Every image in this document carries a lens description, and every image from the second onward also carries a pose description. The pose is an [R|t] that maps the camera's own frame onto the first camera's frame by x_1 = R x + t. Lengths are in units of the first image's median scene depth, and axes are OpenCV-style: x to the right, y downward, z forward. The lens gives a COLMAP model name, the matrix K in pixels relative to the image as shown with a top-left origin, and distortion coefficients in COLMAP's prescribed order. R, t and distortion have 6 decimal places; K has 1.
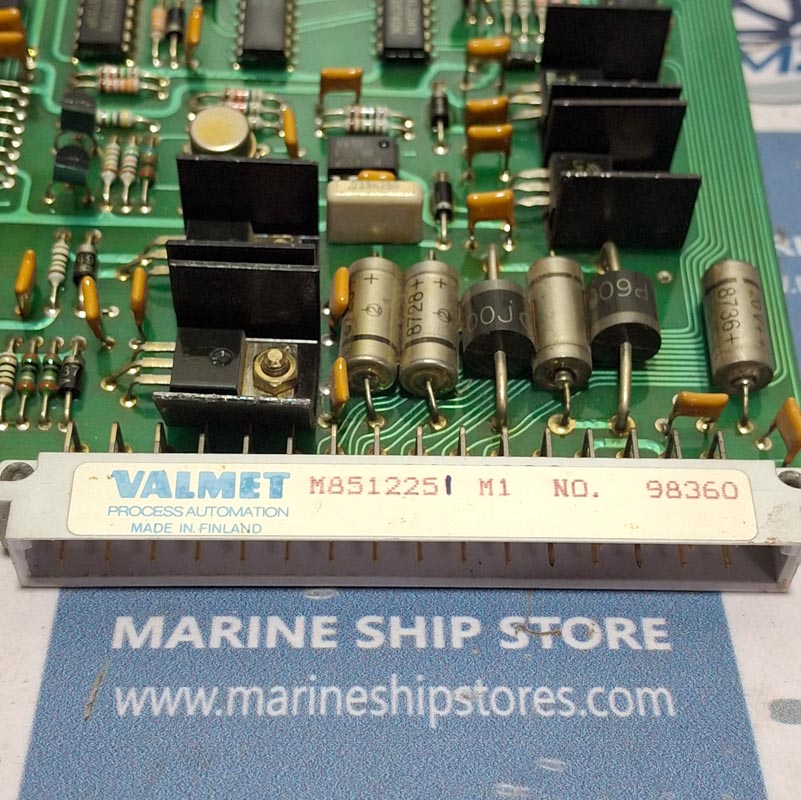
lens RADIAL K [[1724.8, 0, 404.5], [0, 1724.8, 397.7], [0, 0, 1]] dist [0.249920, 0.000000]
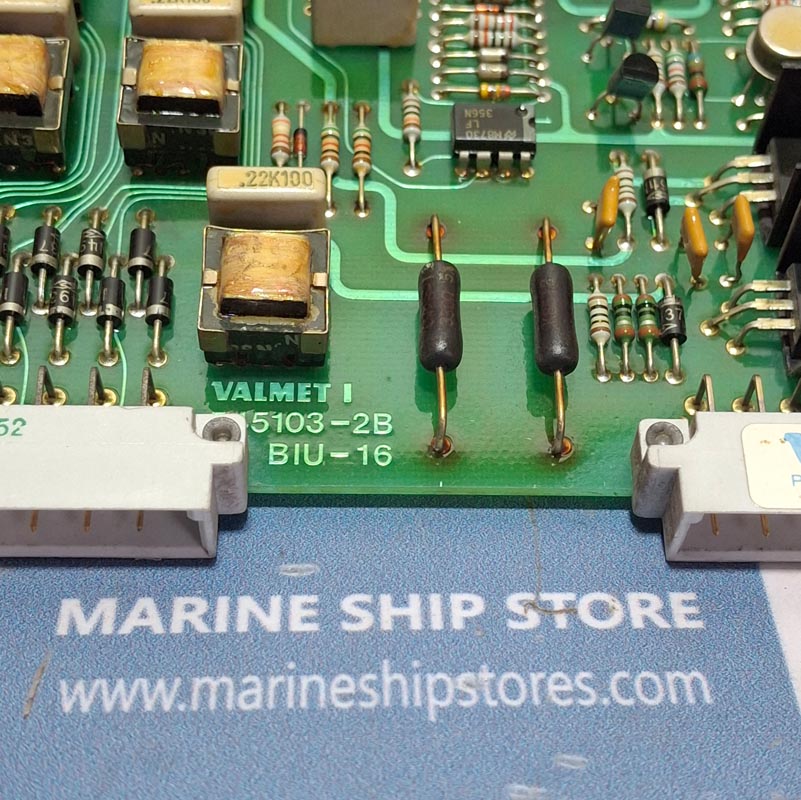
lens RADIAL K [[1724.8, 0, 403.4], [0, 1724.8, 404.3], [0, 0, 1]] dist [0.249920, 0.000000]
pose [[0.999826, 0.000232, 0.018654, -0.337048], [-0.001449, 0.997867, 0.065256, -0.026406], [-0.018599, -0.065272, 0.997694, 0.117017]]
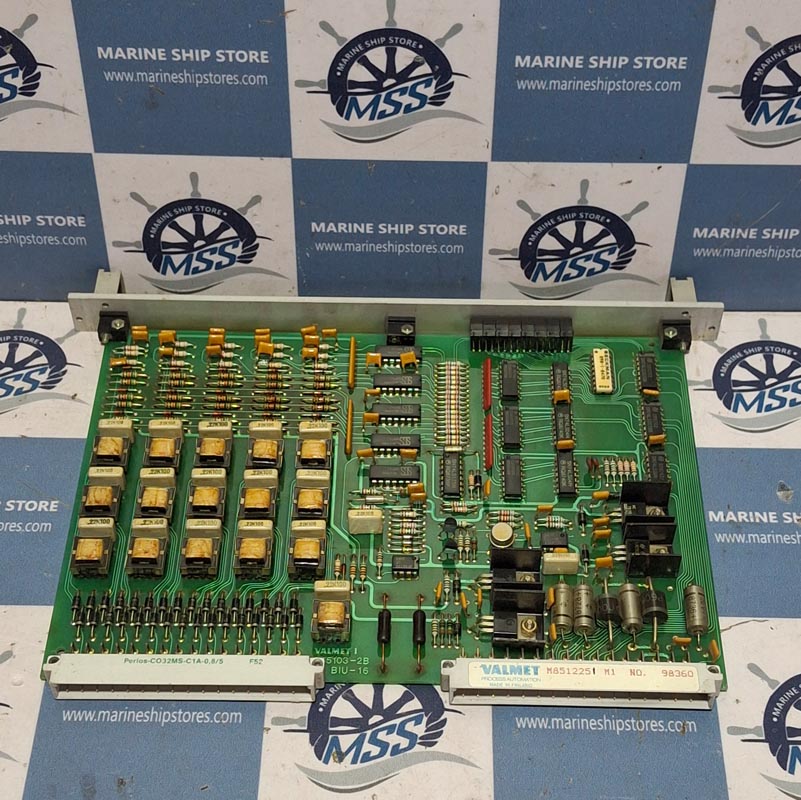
lens RADIAL K [[1724.8, 0, 378.1], [0, 1724.8, 396.9], [0, 0, 1]] dist [0.249920, 0.000000]
pose [[0.998514, -0.004720, -0.054290, -0.161324], [0.001306, 0.998029, -0.062741, -0.207604], [0.054479, 0.062577, 0.996552, -1.818063]]
